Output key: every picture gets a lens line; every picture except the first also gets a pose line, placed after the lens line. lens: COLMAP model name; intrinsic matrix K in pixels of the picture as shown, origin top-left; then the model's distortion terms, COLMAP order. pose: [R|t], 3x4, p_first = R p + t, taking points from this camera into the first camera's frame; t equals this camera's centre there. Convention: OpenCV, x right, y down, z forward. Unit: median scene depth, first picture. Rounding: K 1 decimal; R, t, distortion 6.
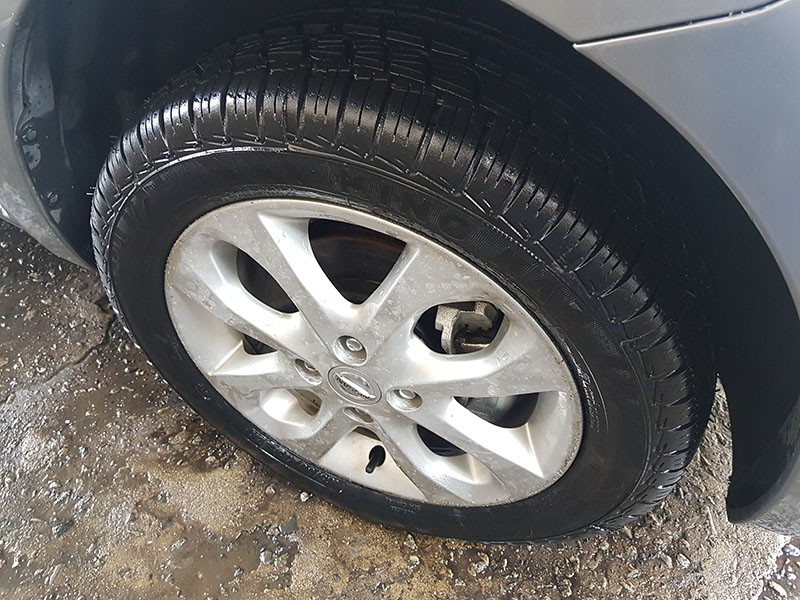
lens RADIAL K [[607.4, 0, 399.3], [0, 607.4, 283.9], [0, 0, 1]] dist [-0.000100, 0.001643]
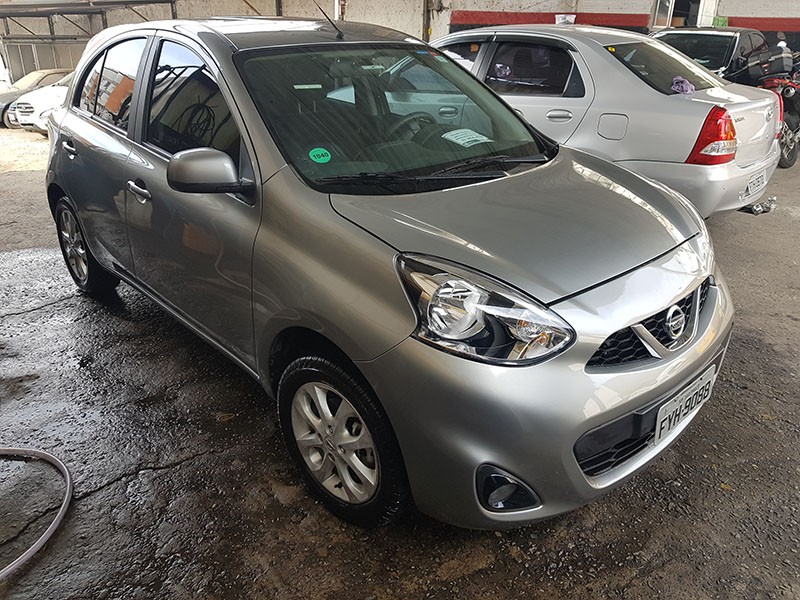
lens RADIAL K [[604.1, 0, 400.0], [0, 604.1, 300.0], [0, 0, 1]] dist [-0.002854, -0.000368]
pose [[0.925241, 0.142302, -0.351679, 1.314702], [-0.266362, 0.903752, -0.335088, 0.455726], [0.270147, 0.403712, 0.874092, -2.085556]]
